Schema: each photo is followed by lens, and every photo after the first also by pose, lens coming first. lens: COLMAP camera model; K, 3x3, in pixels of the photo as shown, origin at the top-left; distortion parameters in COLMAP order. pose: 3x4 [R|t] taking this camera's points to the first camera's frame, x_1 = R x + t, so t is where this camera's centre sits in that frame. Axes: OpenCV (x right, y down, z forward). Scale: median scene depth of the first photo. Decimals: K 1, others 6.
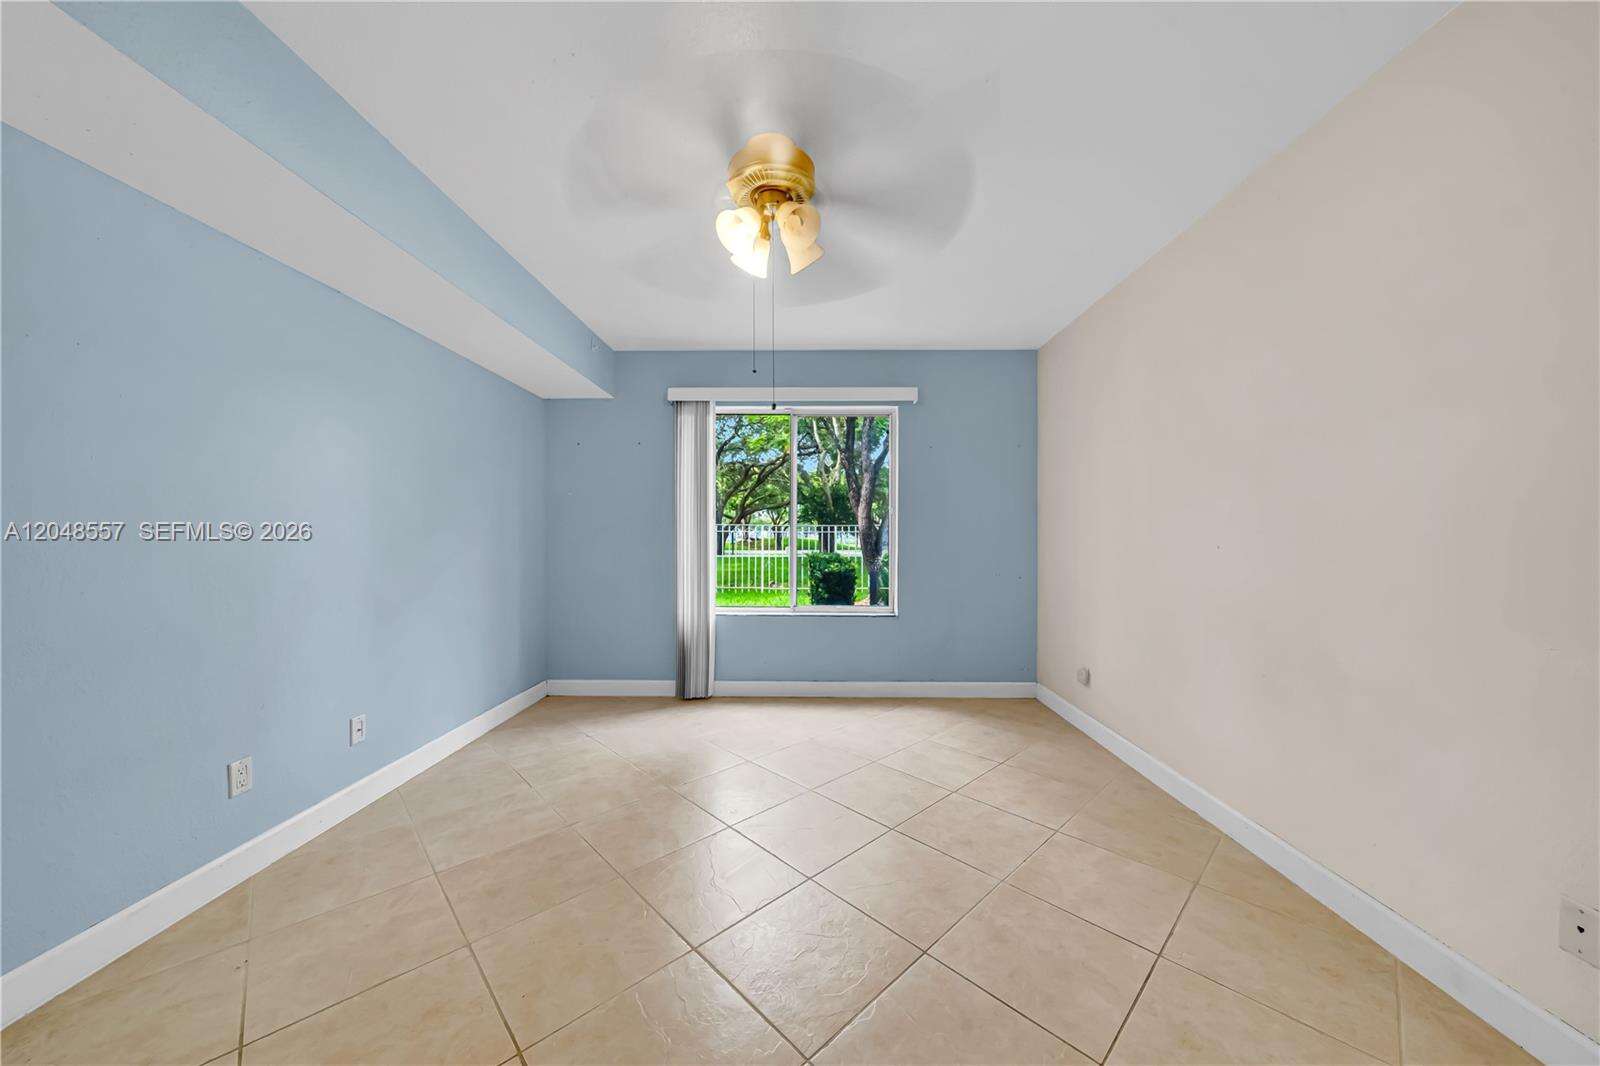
lens RADIAL K [[543.6, 0, 800.8], [0, 543.6, 537.1], [0, 0, 1]] dist [-0.004081, 0.000072]
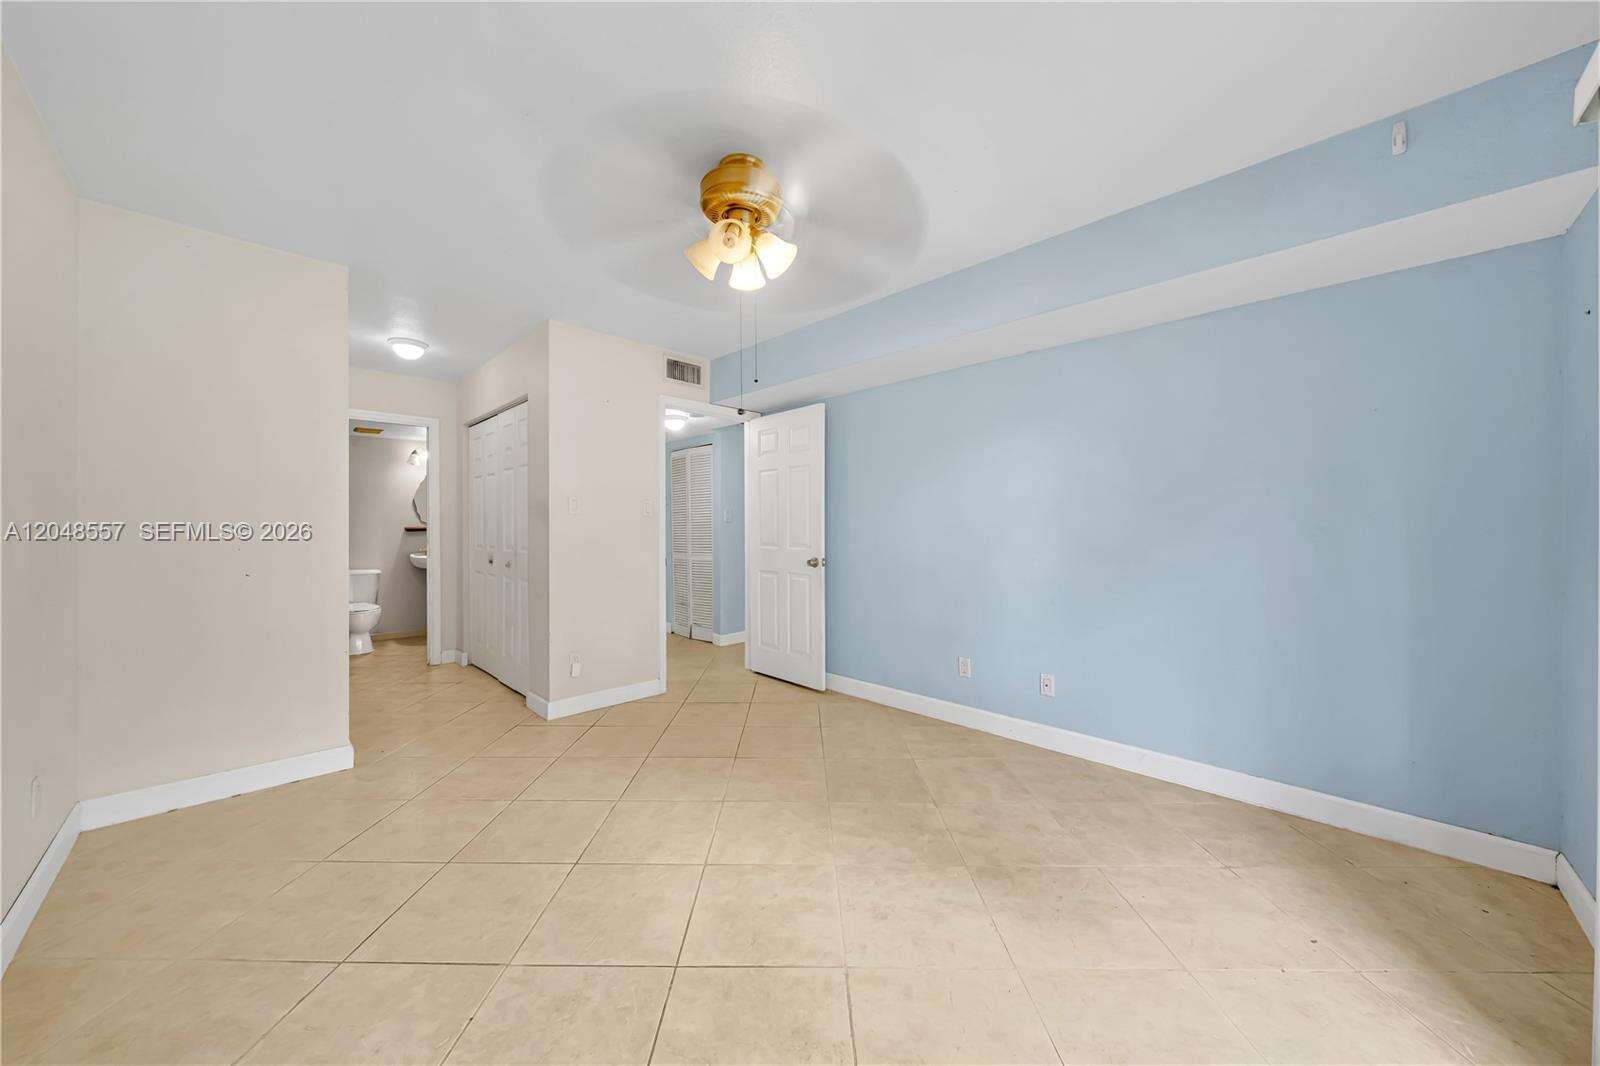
lens RADIAL K [[554.2, 0, 795.8], [0, 554.2, 547.4], [0, 0, 1]] dist [-0.000158, 0.000026]
pose [[-0.692407, 0.023906, -0.721111, 0.308430], [-0.004134, 0.999303, 0.037097, -0.006934], [0.721495, 0.028667, -0.691826, 0.877945]]
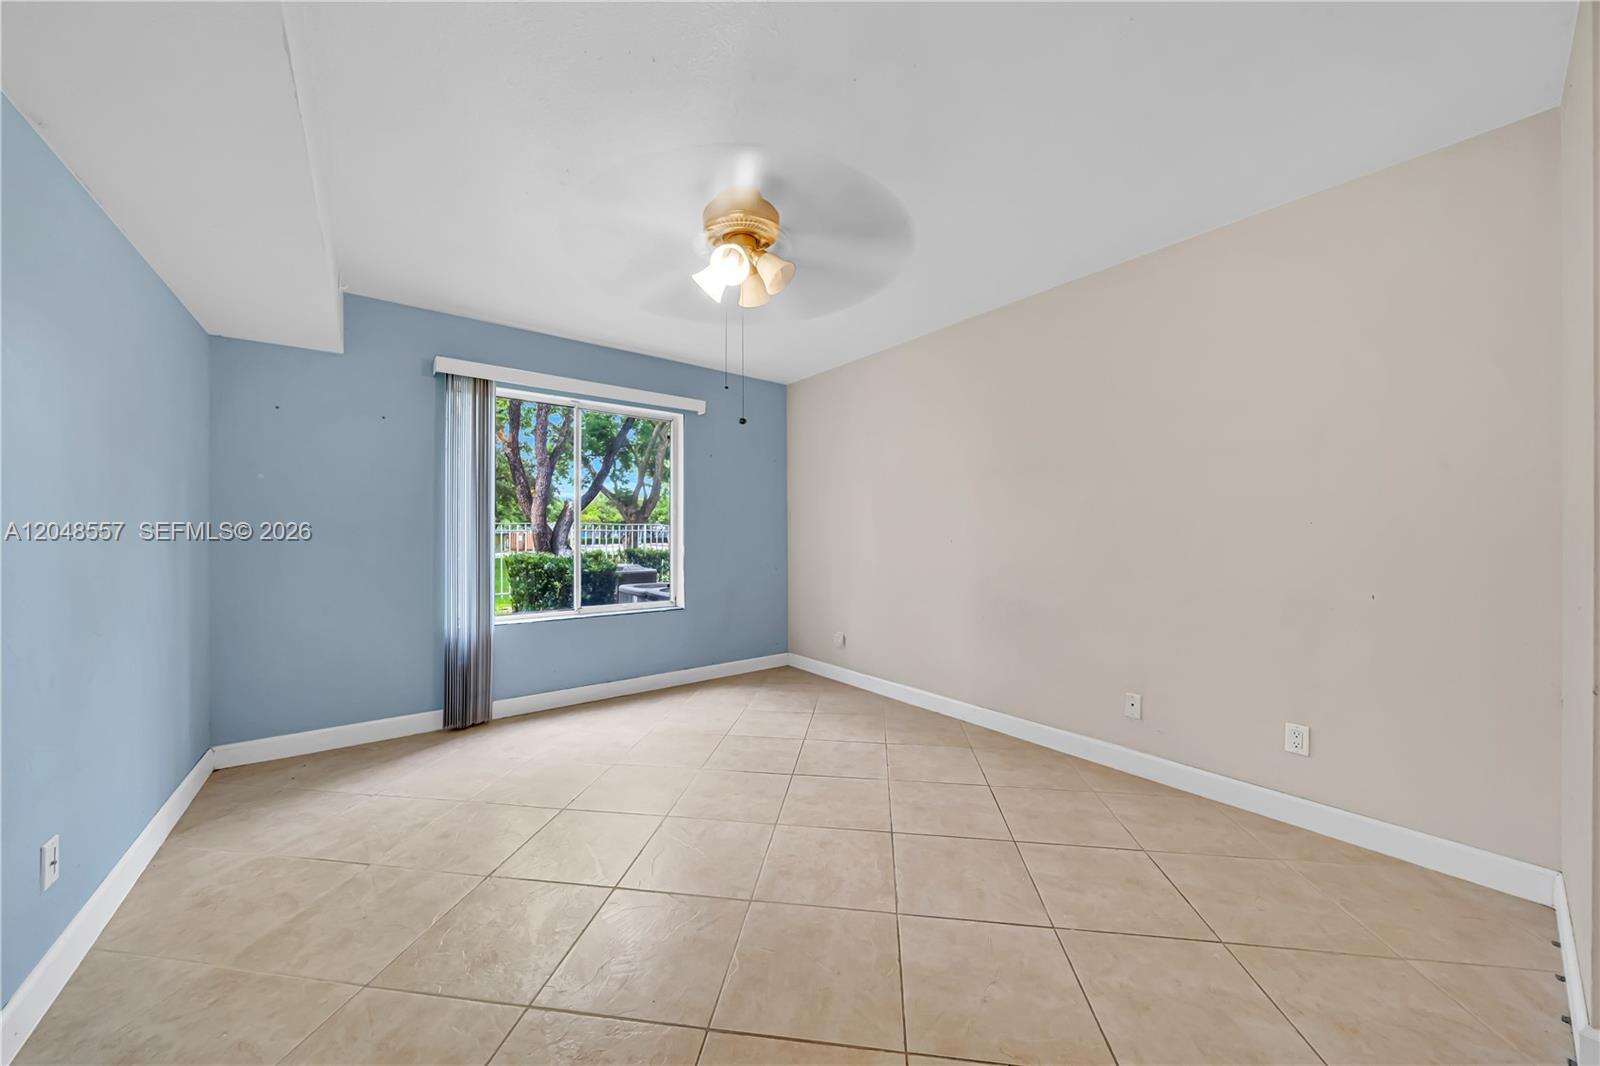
lens RADIAL K [[541.3, 0, 784.8], [0, 541.3, 531.8], [0, 0, 1]] dist [0.000612, 0.000056]
pose [[0.791640, 0.001700, 0.610985, -0.327089], [0.005658, 0.999933, -0.010113, 0.004156], [-0.610961, 0.011463, 0.791578, 0.025900]]
